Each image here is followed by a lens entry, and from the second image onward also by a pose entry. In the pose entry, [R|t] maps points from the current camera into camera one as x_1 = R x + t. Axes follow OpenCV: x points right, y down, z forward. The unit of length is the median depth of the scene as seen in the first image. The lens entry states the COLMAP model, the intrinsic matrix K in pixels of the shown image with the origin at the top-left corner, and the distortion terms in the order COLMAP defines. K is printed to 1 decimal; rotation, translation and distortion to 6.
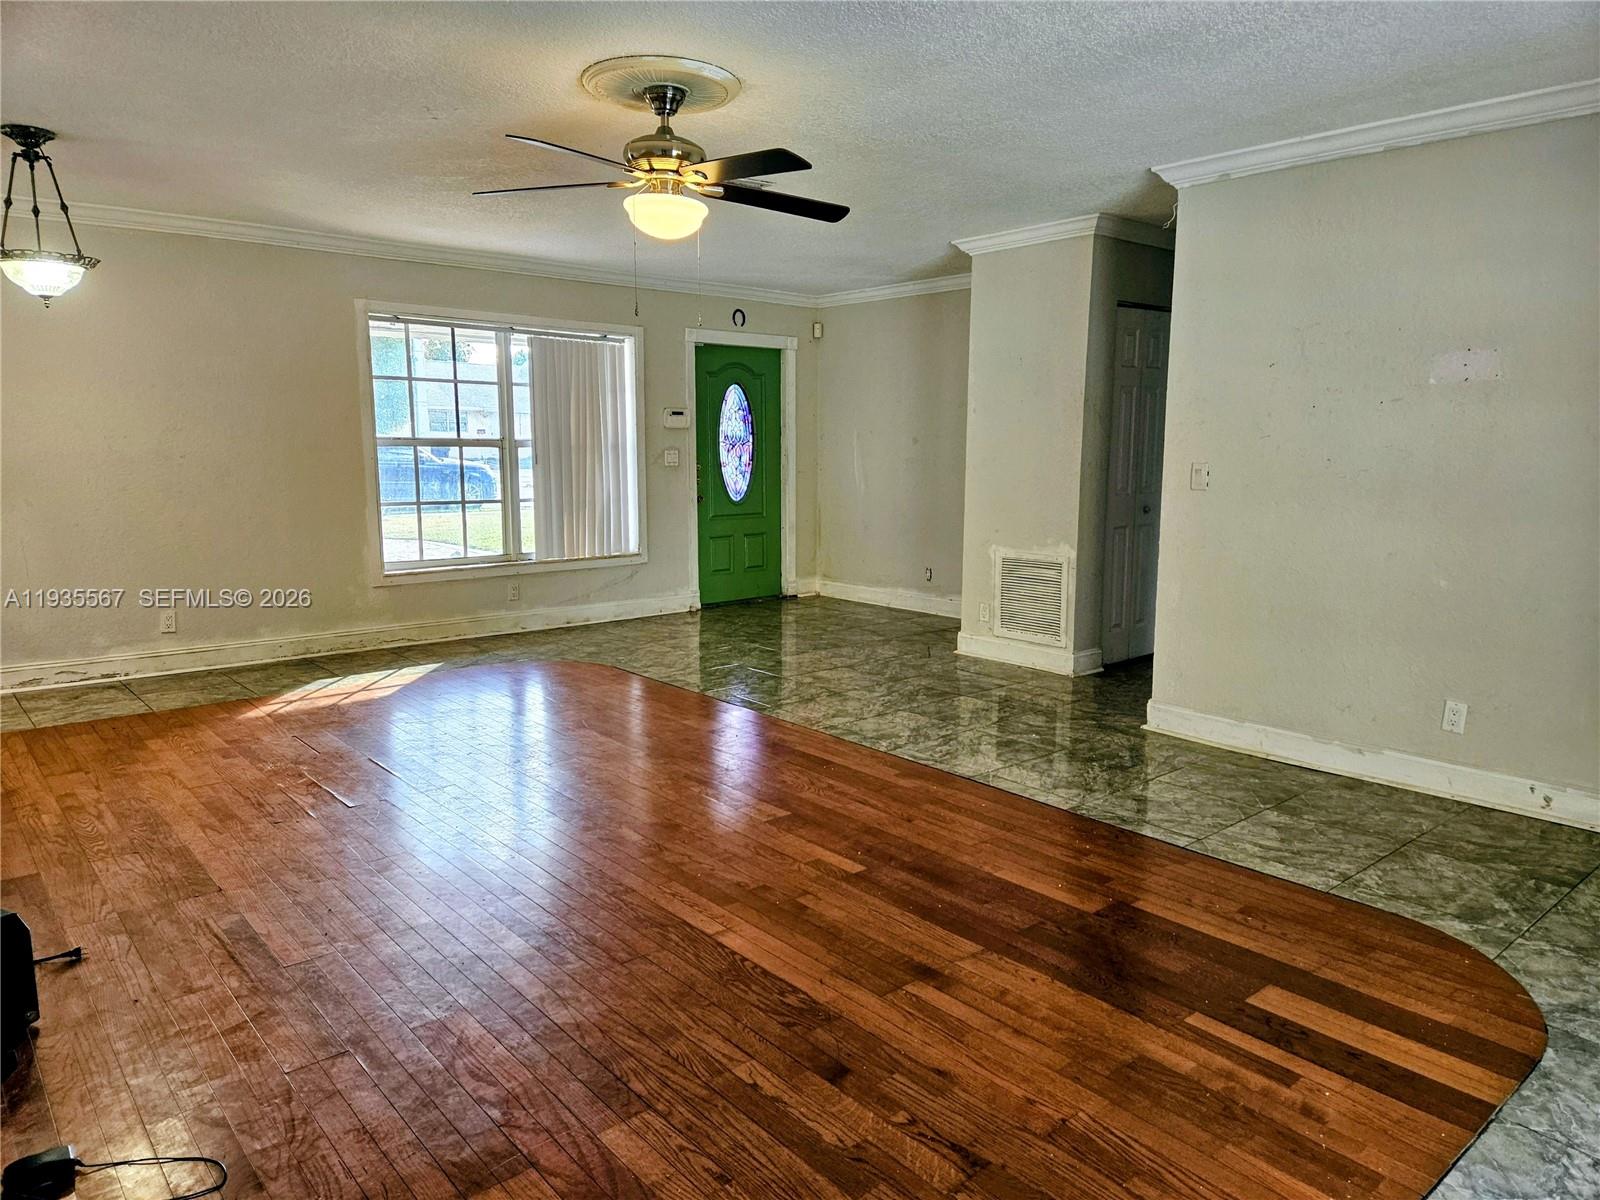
lens RADIAL K [[1072.3, 0, 812.3], [0, 1072.3, 595.7], [0, 0, 1]] dist [0.071339, -0.053435]
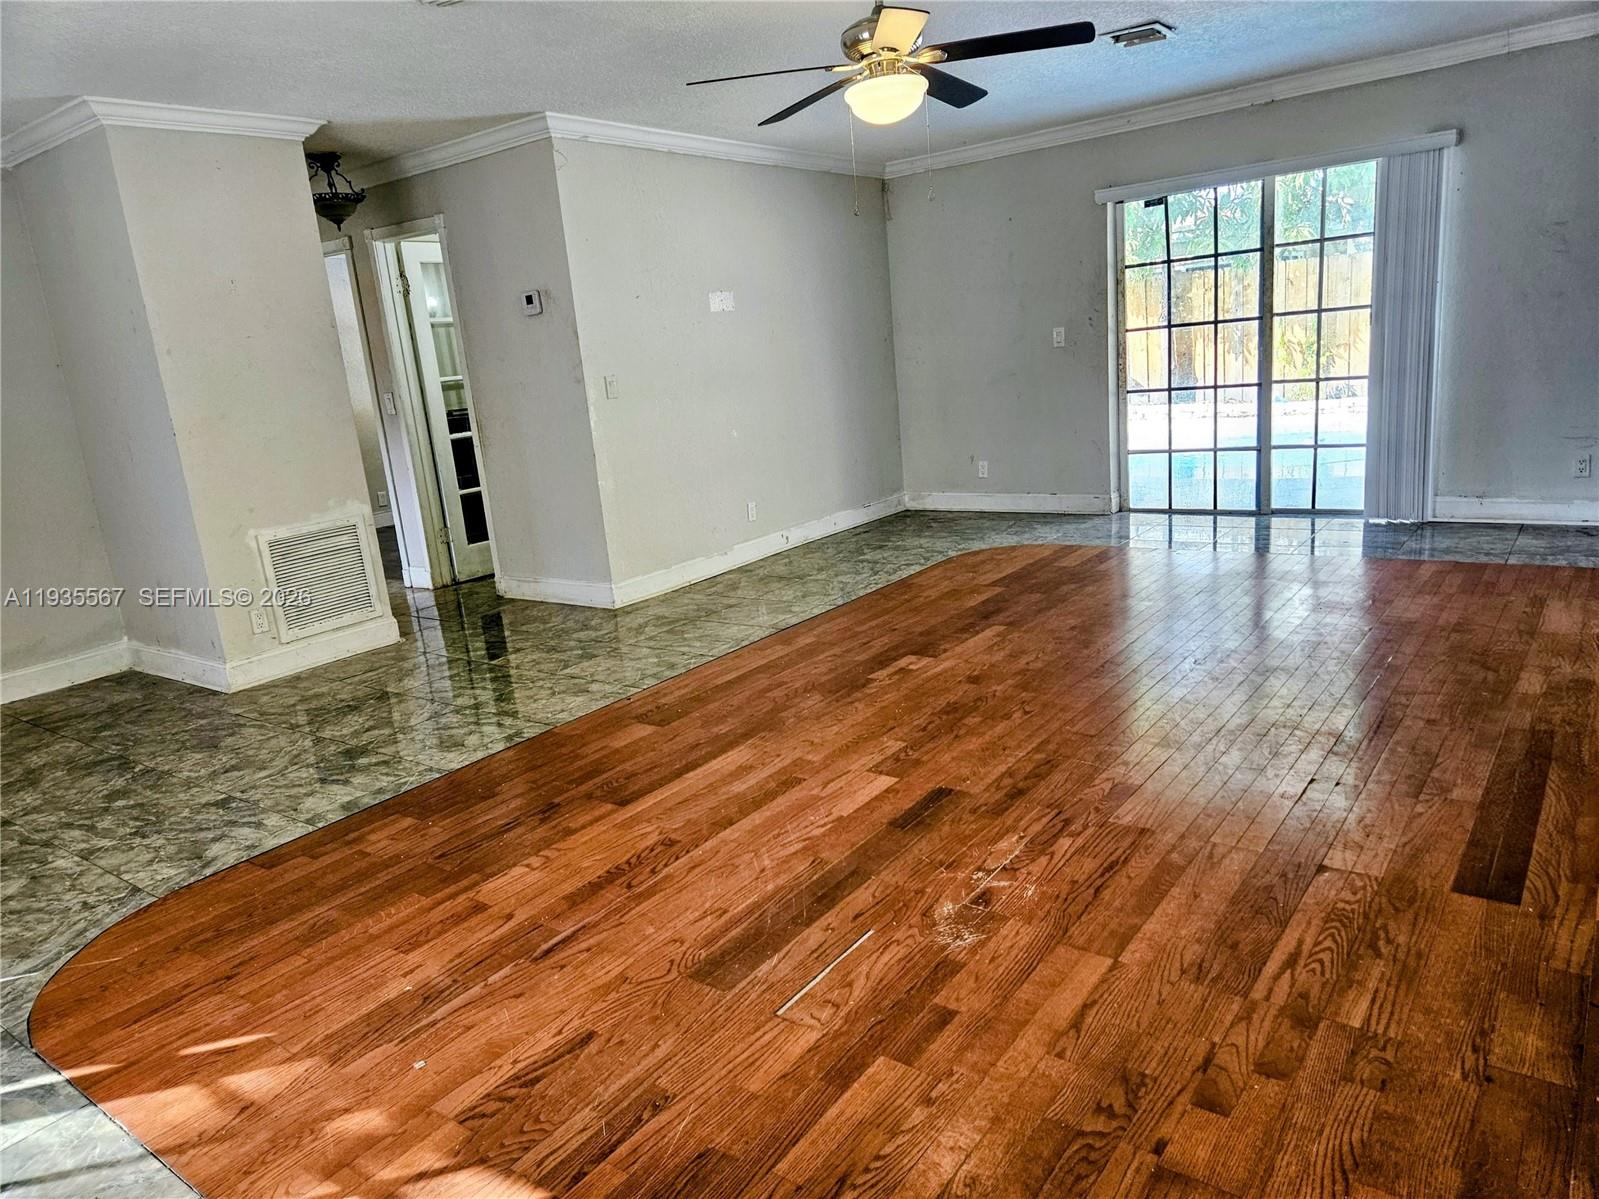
lens RADIAL K [[1071.7, 0, 805.1], [0, 1071.7, 596.0], [0, 0, 1]] dist [0.071339, -0.053435]
pose [[-0.211603, -0.212191, 0.954044, -0.631675], [0.231503, 0.937487, 0.259855, -0.108160], [-0.949542, 0.275850, -0.149252, 0.728424]]
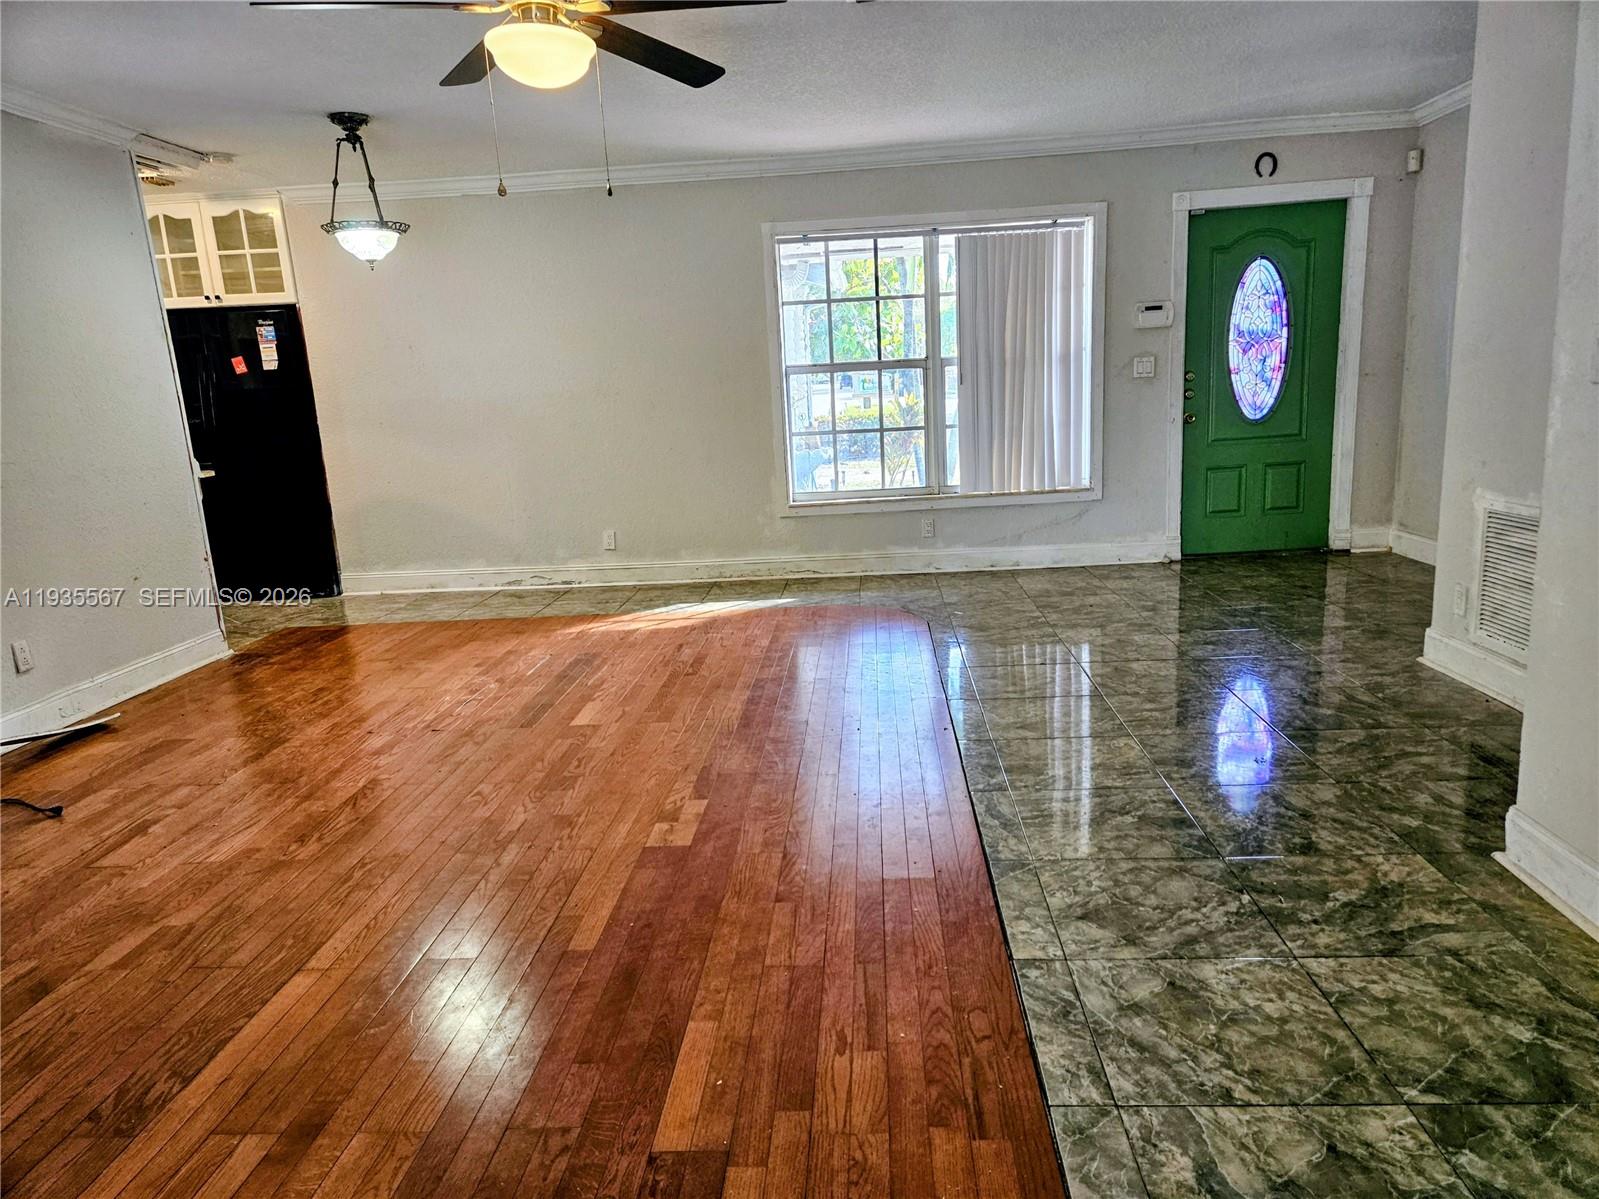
lens RADIAL K [[1071.7, 0, 805.1], [0, 1071.7, 612.4], [0, 0, 1]] dist [0.071339, -0.053435]
pose [[0.714530, 0.104122, -0.691813, 0.313832], [-0.044394, 0.993618, 0.103694, -0.024389], [0.698195, -0.043380, 0.714592, 0.301337]]
